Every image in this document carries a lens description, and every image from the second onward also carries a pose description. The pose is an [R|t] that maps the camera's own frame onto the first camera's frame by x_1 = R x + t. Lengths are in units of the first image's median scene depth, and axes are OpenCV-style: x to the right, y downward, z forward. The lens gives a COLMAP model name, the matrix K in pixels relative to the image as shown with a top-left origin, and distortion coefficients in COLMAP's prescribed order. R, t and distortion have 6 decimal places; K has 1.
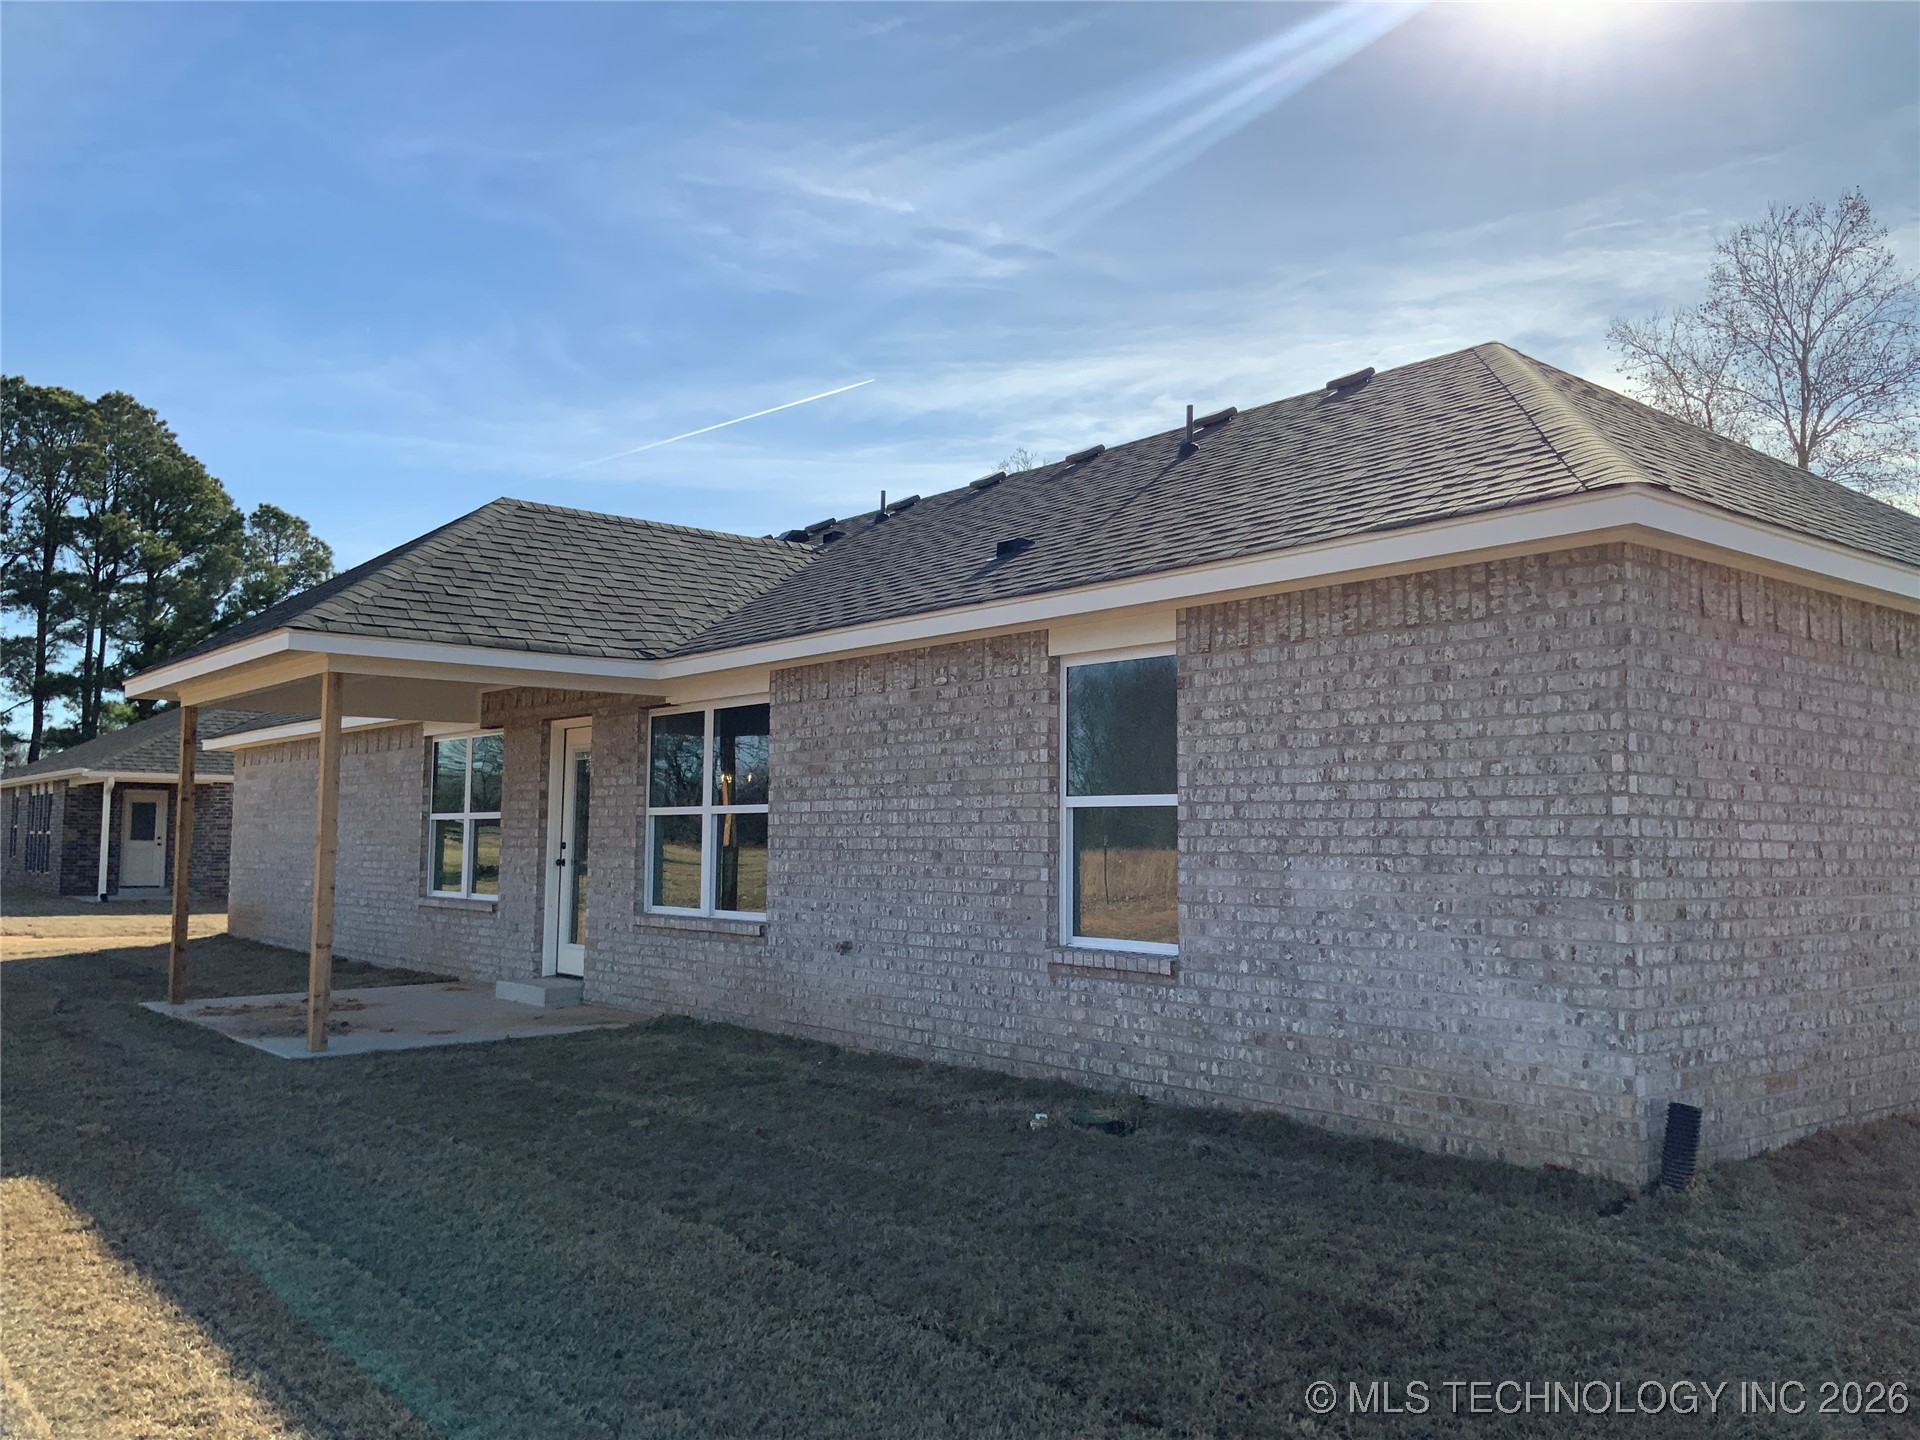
lens RADIAL K [[1595.3, 0, 958.3], [0, 1595.3, 685.8], [0, 0, 1]] dist [0.055996, -0.008210]
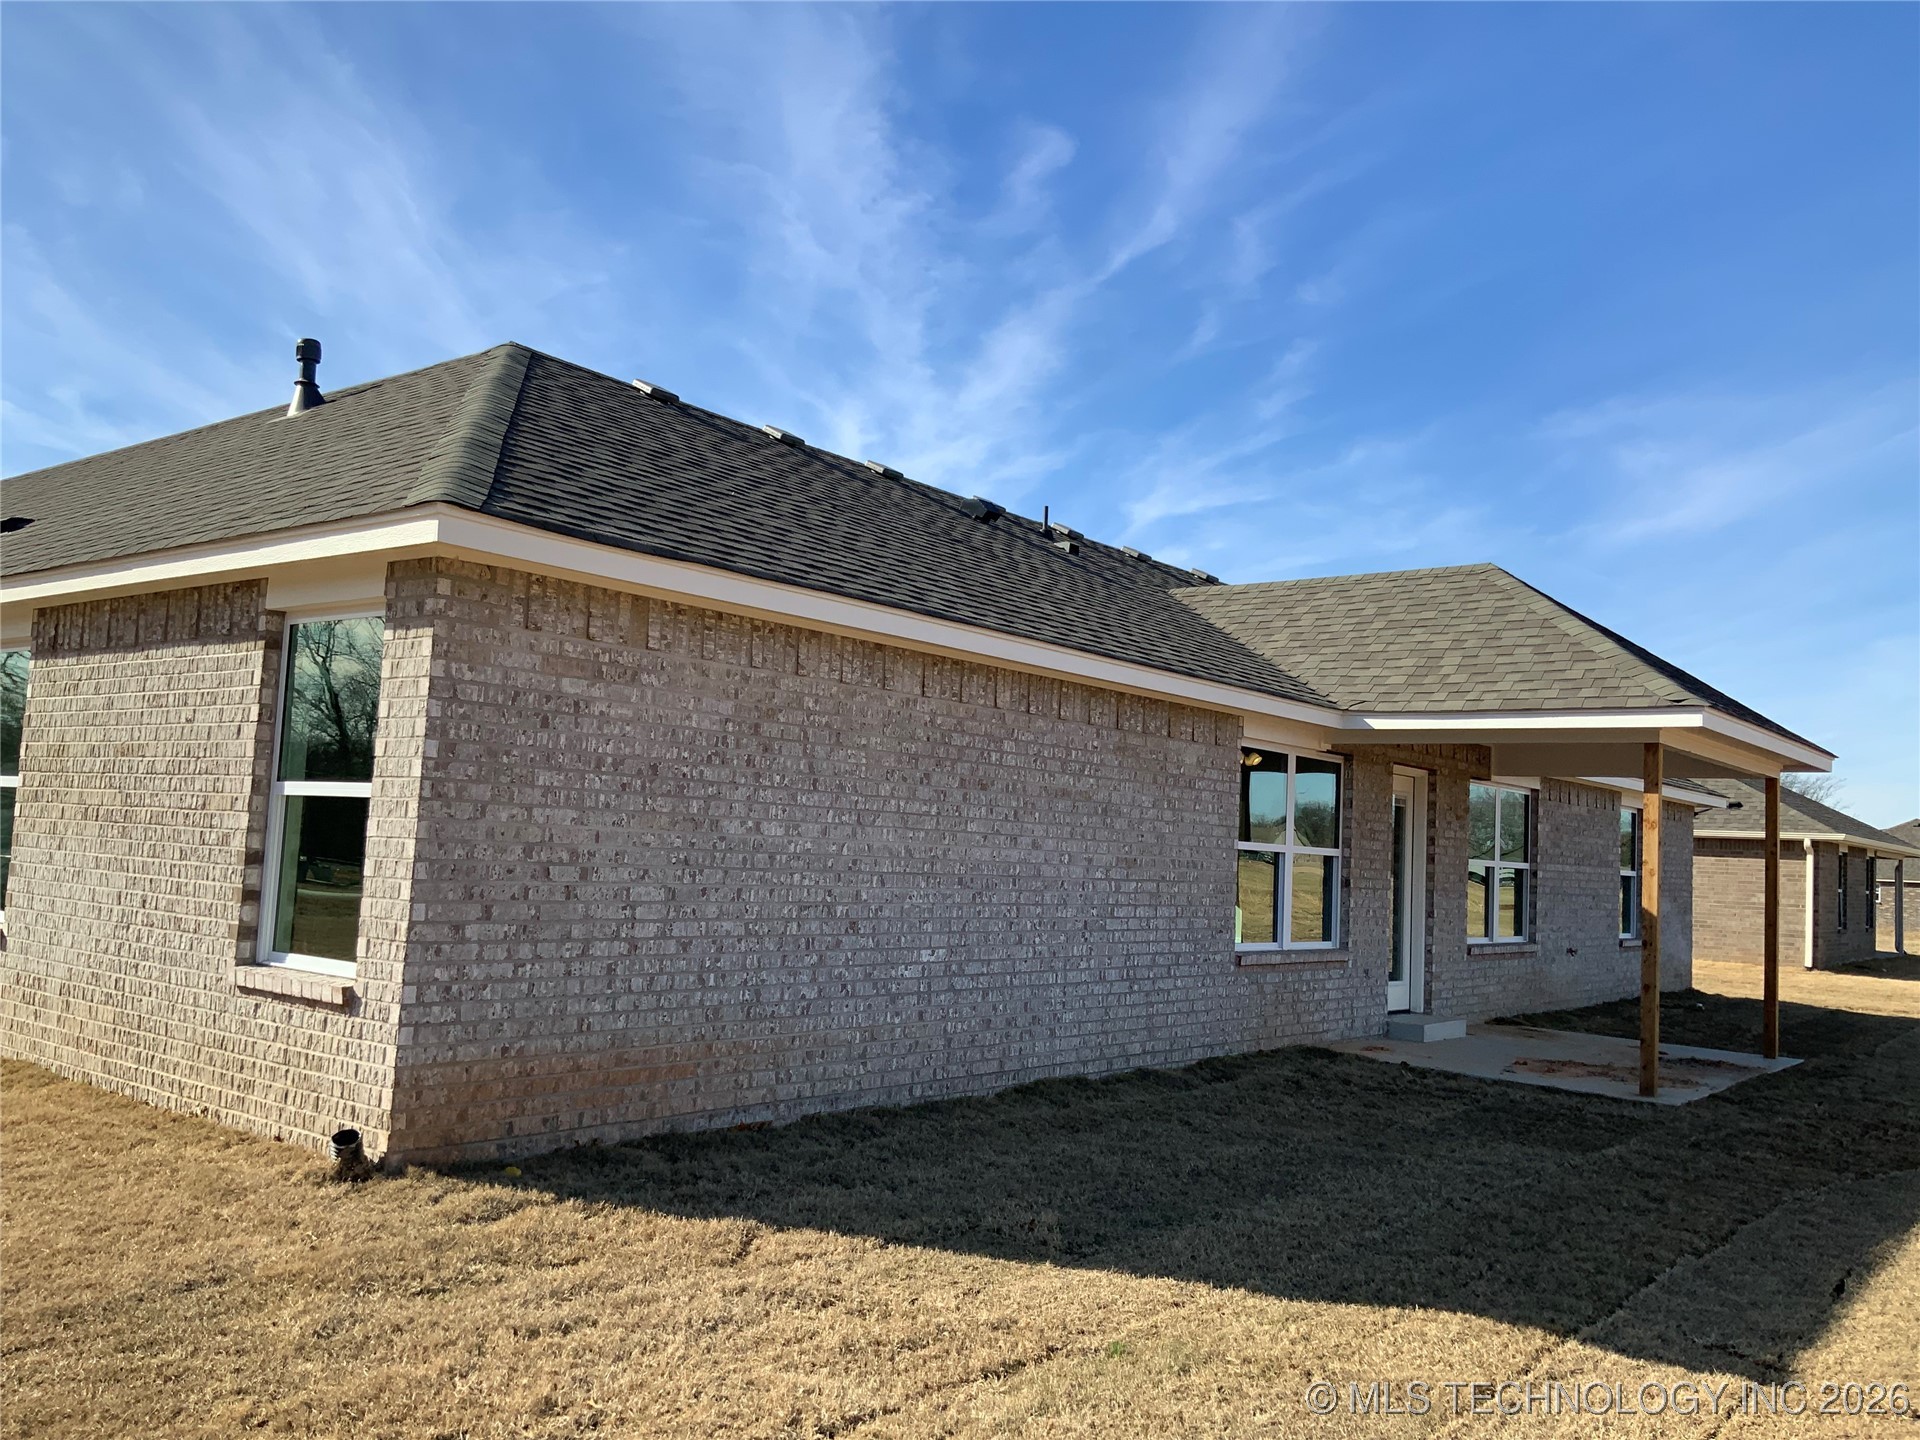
lens RADIAL K [[1620.0, 0, 960.0], [0, 1620.0, 720.0], [0, 0, 1]] dist [0.035448, -0.007651]
pose [[-0.225389, 0.075112, 0.971369, -1.152787], [-0.131653, 0.985531, -0.106754, 0.135339], [-0.965333, -0.151945, -0.212239, 1.440007]]
